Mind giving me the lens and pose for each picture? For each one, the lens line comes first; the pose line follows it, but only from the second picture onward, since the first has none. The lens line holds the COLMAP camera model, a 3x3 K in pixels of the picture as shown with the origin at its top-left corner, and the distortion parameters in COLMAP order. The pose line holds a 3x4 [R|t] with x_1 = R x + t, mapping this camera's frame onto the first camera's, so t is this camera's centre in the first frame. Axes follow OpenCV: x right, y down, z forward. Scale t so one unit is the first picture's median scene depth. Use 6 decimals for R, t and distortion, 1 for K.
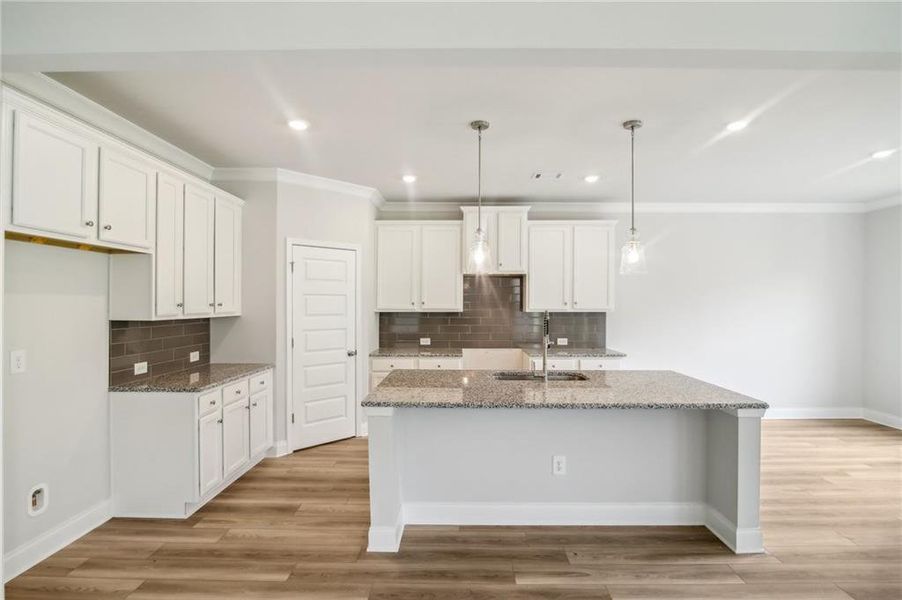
lens RADIAL K [[443.2, 0, 457.2], [0, 443.2, 303.9], [0, 0, 1]] dist [-0.016054, 0.000737]
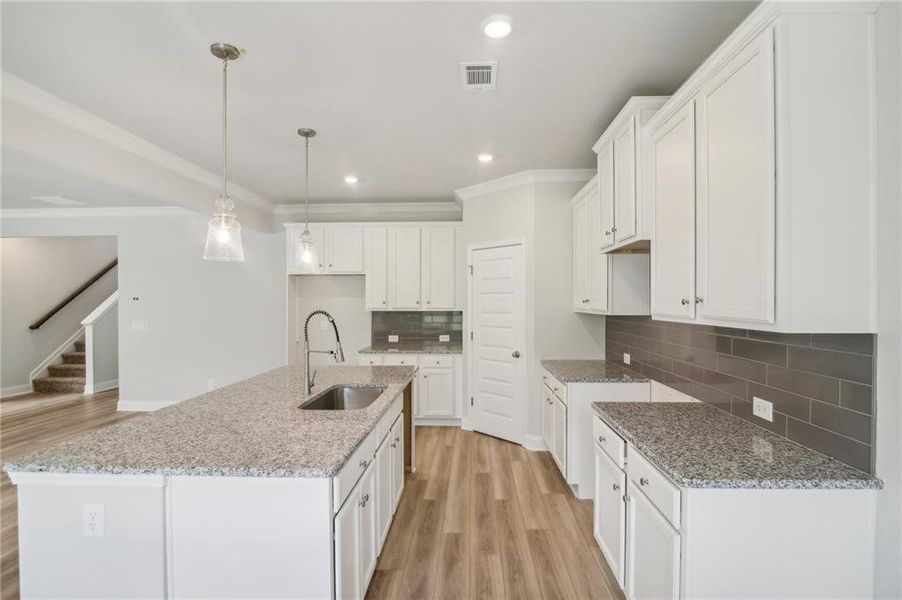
lens RADIAL K [[443.2, 0, 456.8], [0, 443.2, 301.2], [0, 0, 1]] dist [-0.016054, 0.000737]
pose [[-0.036880, -0.001195, -0.999319, 0.801467], [-0.002854, 0.999995, -0.001090, -0.000612], [0.999316, 0.002811, -0.036884, 1.026016]]
